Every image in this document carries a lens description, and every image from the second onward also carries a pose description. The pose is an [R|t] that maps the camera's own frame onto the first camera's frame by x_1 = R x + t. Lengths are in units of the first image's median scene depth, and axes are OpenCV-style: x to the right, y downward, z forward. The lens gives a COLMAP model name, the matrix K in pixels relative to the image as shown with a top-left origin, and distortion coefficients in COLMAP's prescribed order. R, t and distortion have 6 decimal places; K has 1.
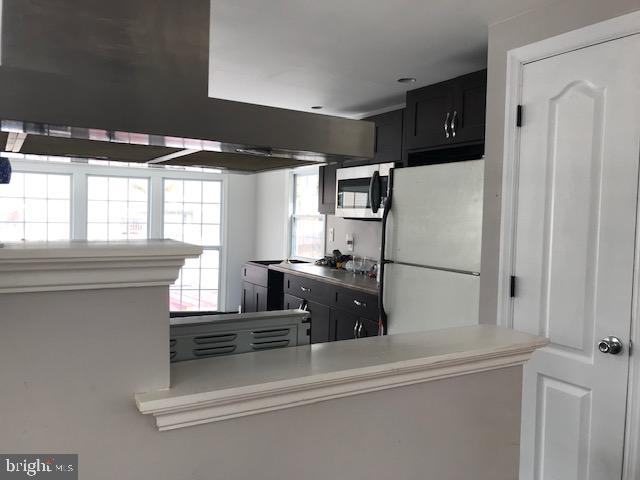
lens RADIAL K [[530.0, 0, 320.0], [0, 530.0, 240.0], [0, 0, 1]] dist [-0.009495, -0.009959]
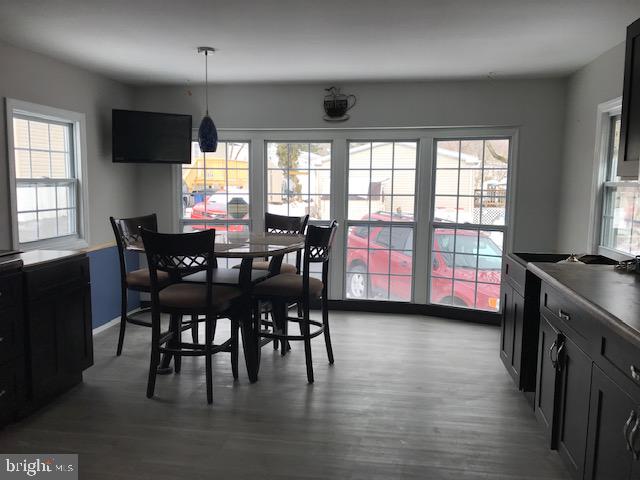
lens RADIAL K [[512.1, 0, 320.0], [0, 512.1, 240.0], [0, 0, 1]] dist [0.069453, -0.053092]
pose [[0.753414, 0.055305, -0.655216, 0.172546], [-0.015176, 0.997654, 0.066758, -0.026017], [0.657371, -0.040353, 0.752486, 0.527518]]
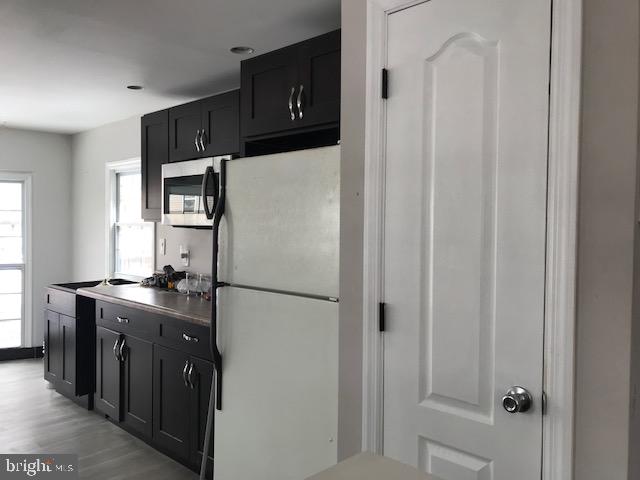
lens RADIAL K [[530.0, 0, 320.0], [0, 530.0, 240.0], [0, 0, 1]] dist [-0.009495, -0.009959]
pose [[0.966293, -0.026285, 0.256099, 0.072132], [0.028749, 0.999569, -0.005882, -0.013311], [-0.255835, 0.013046, 0.966633, 0.234523]]
